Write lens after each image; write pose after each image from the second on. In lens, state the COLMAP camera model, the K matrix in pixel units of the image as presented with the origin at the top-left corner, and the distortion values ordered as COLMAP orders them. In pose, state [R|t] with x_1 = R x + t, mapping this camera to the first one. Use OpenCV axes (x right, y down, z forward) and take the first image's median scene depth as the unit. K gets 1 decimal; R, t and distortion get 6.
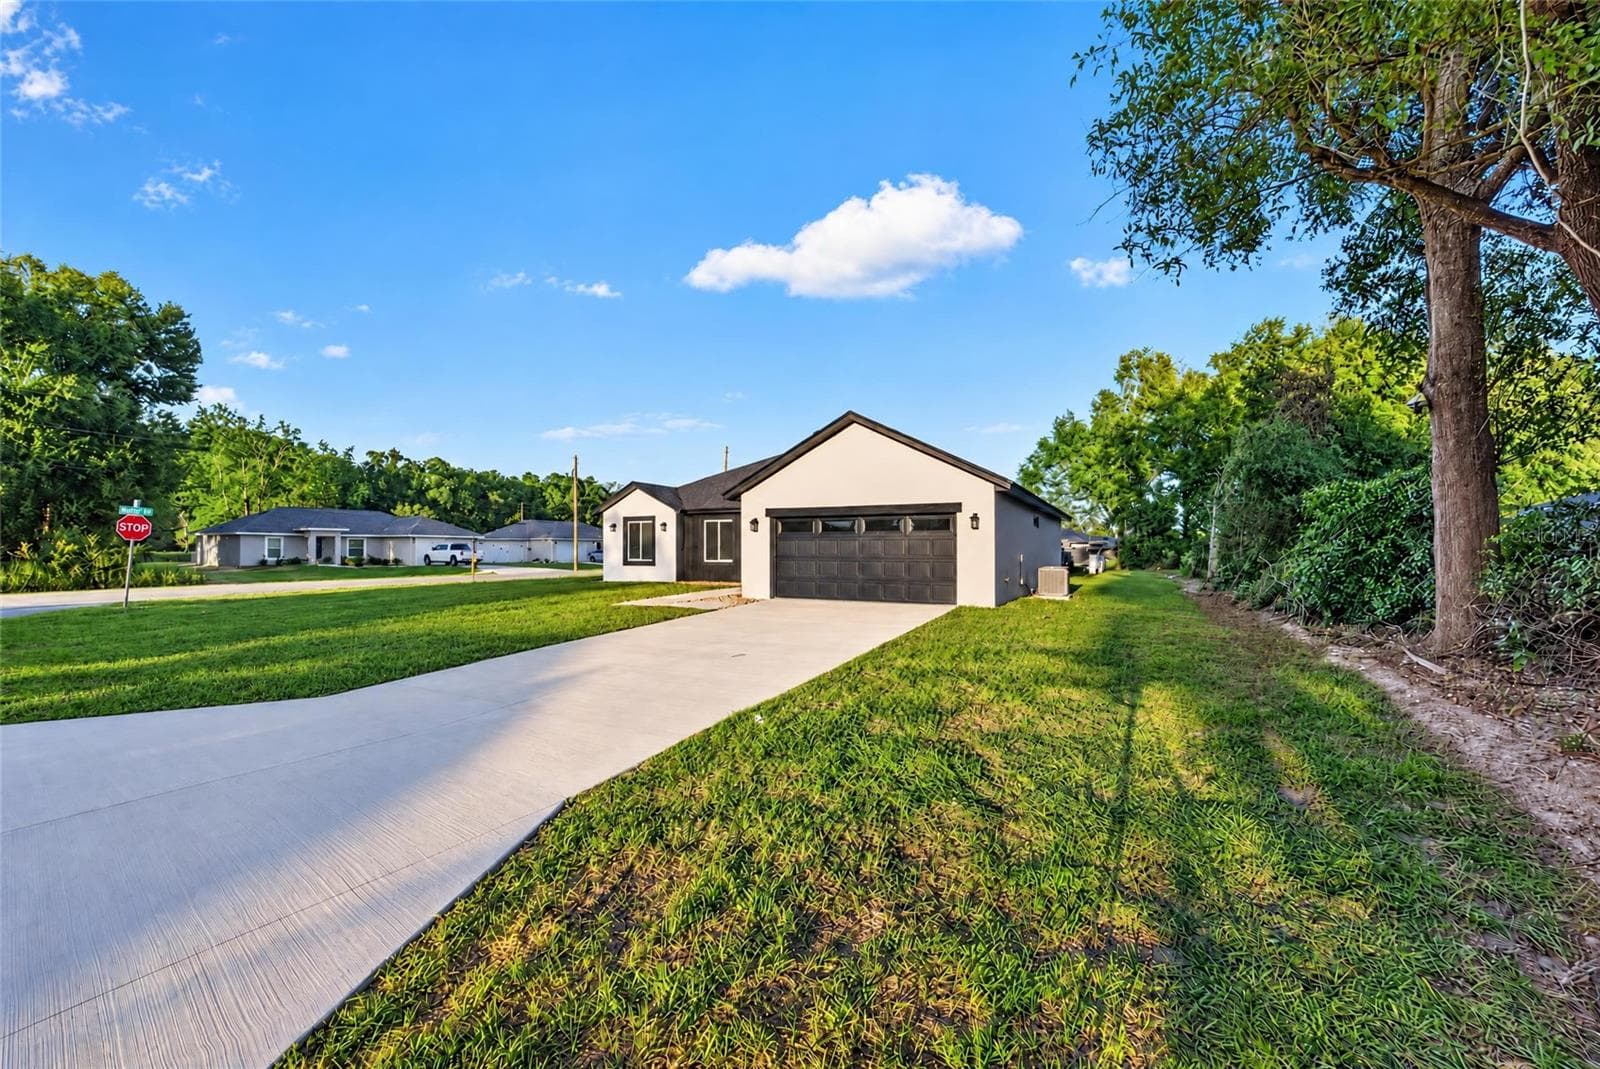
lens RADIAL K [[609.2, 0, 800.0], [0, 609.2, 534.5], [0, 0, 1]] dist [-0.010562, 0.000171]
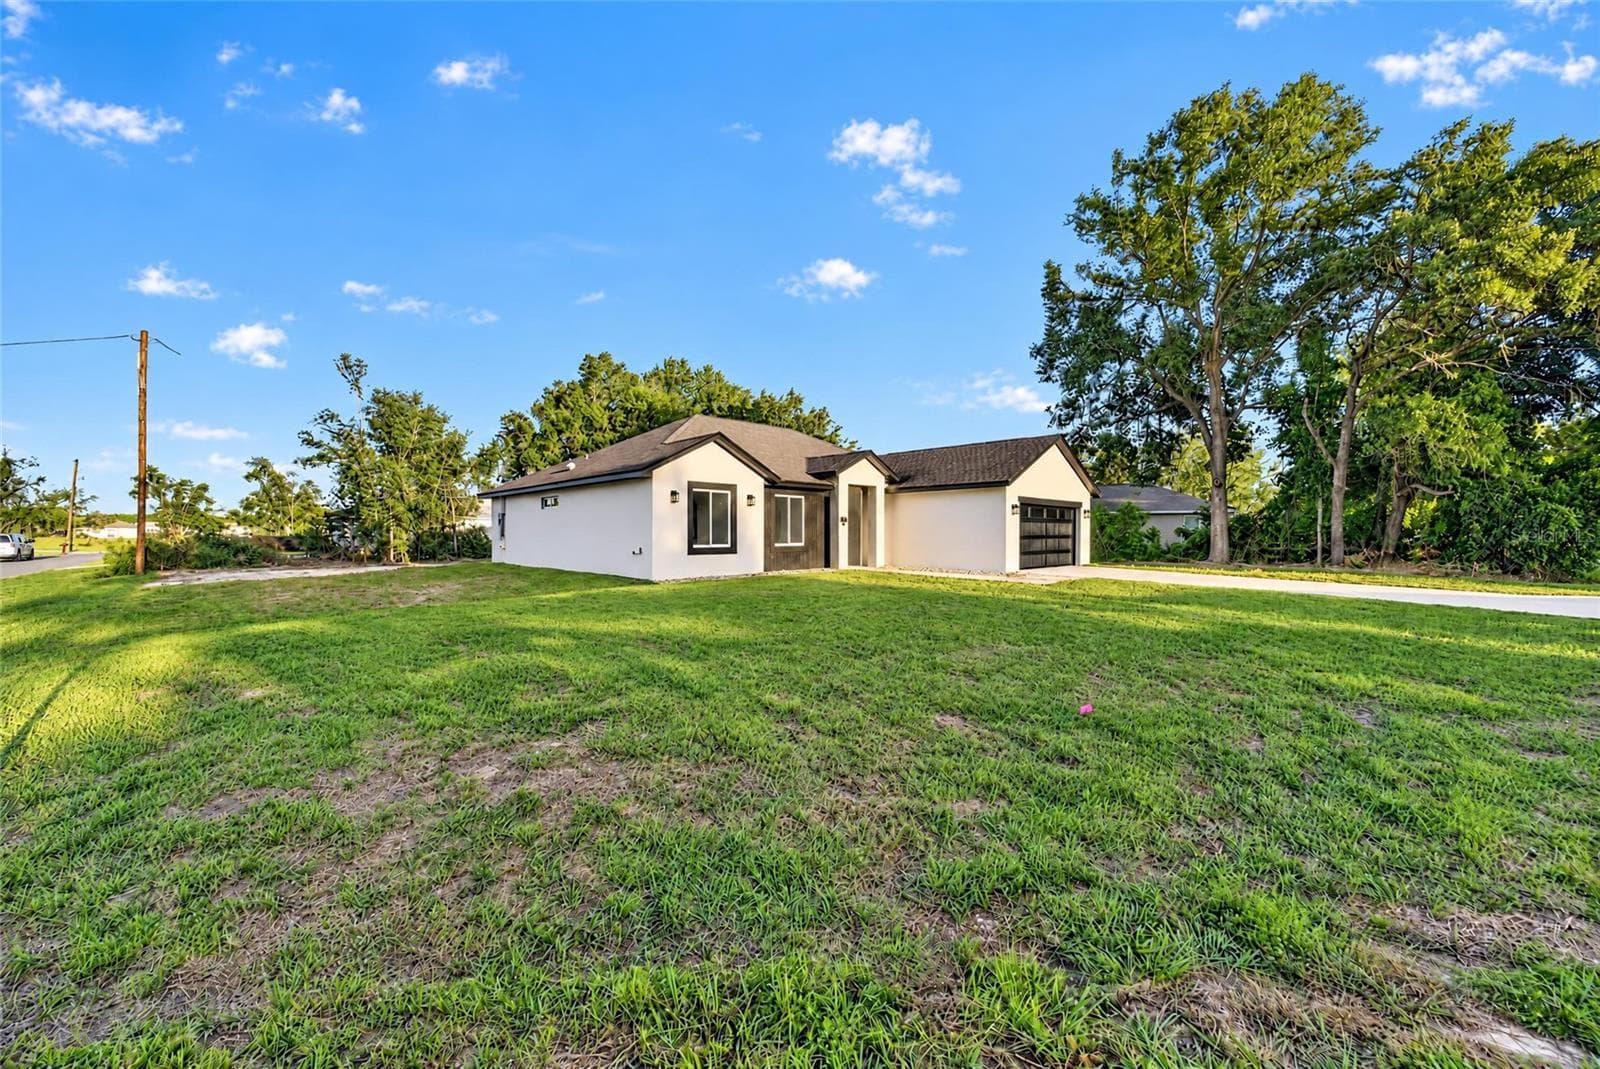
lens RADIAL K [[609.2, 0, 800.0], [0, 609.2, 534.5], [0, 0, 1]] dist [-0.010562, 0.000171]
pose [[0.305755, -0.004080, 0.952101, -0.932153], [-0.019969, 0.999743, 0.010697, 0.020570], [-0.951901, -0.022283, 0.305595, 0.726220]]
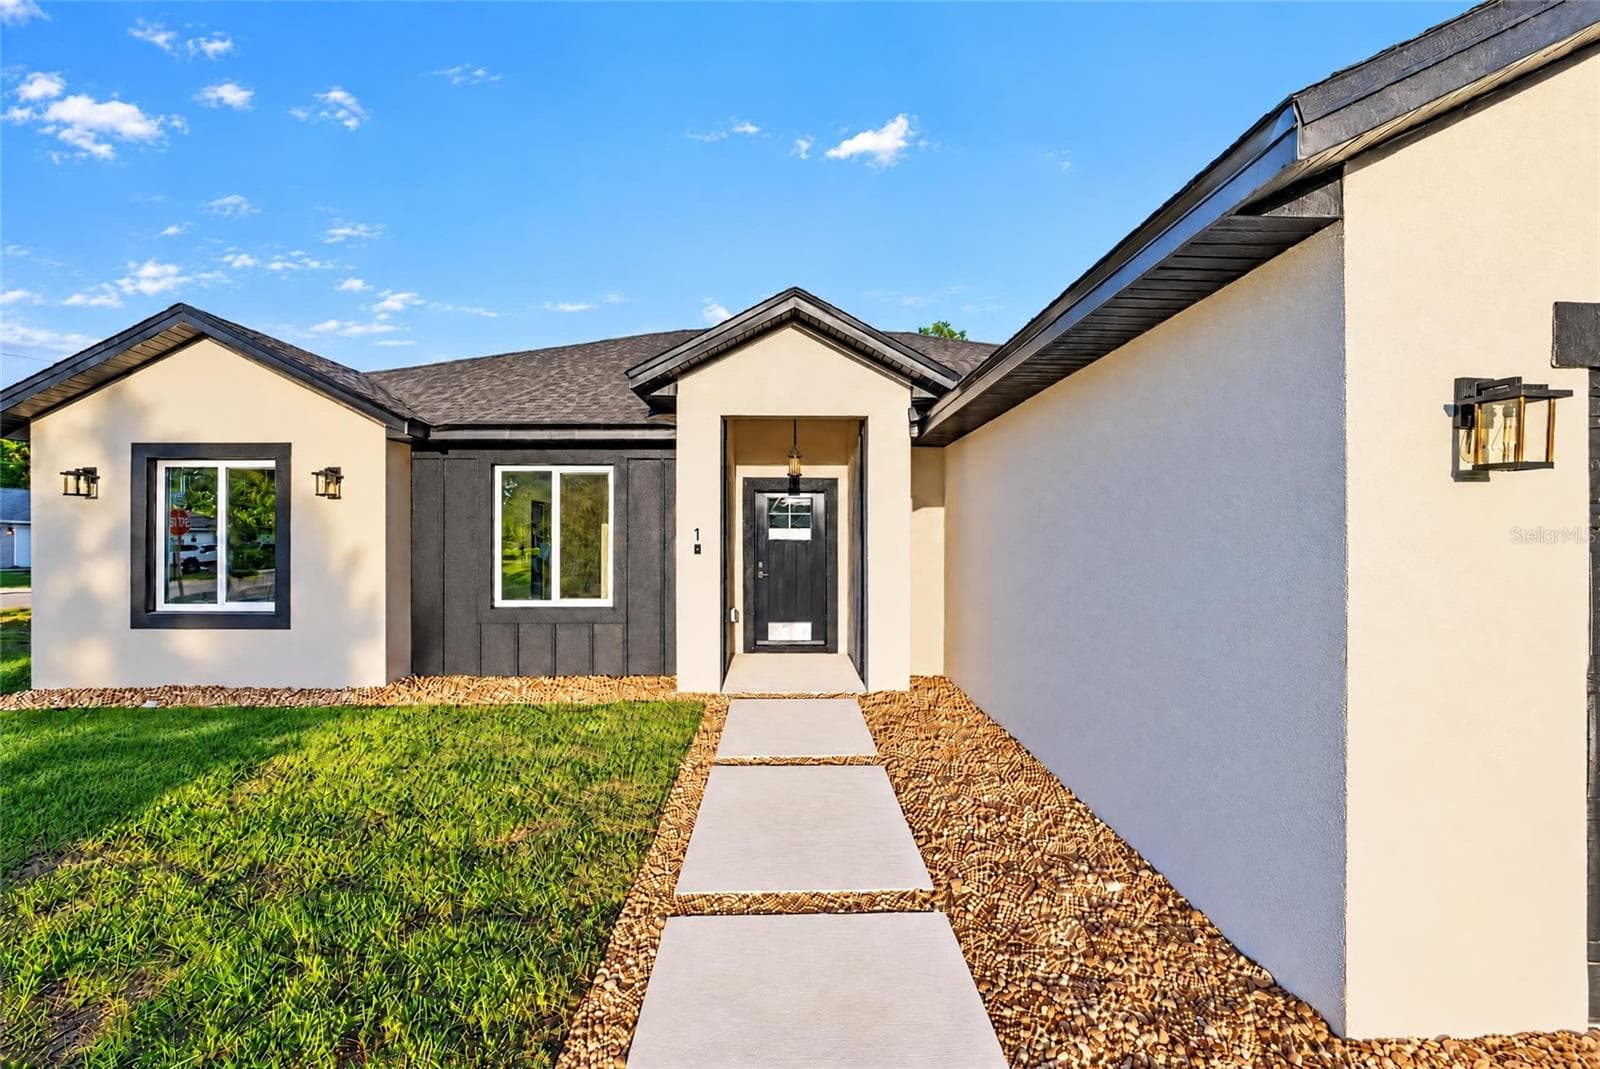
lens RADIAL K [[609.2, 0, 800.0], [0, 609.2, 534.5], [0, 0, 1]] dist [-0.010562, 0.000171]
pose [[0.880690, 0.002236, 0.473687, -0.170469], [-0.010456, 0.999837, 0.014719, 0.003703], [-0.473577, -0.017916, 0.880570, 0.675009]]
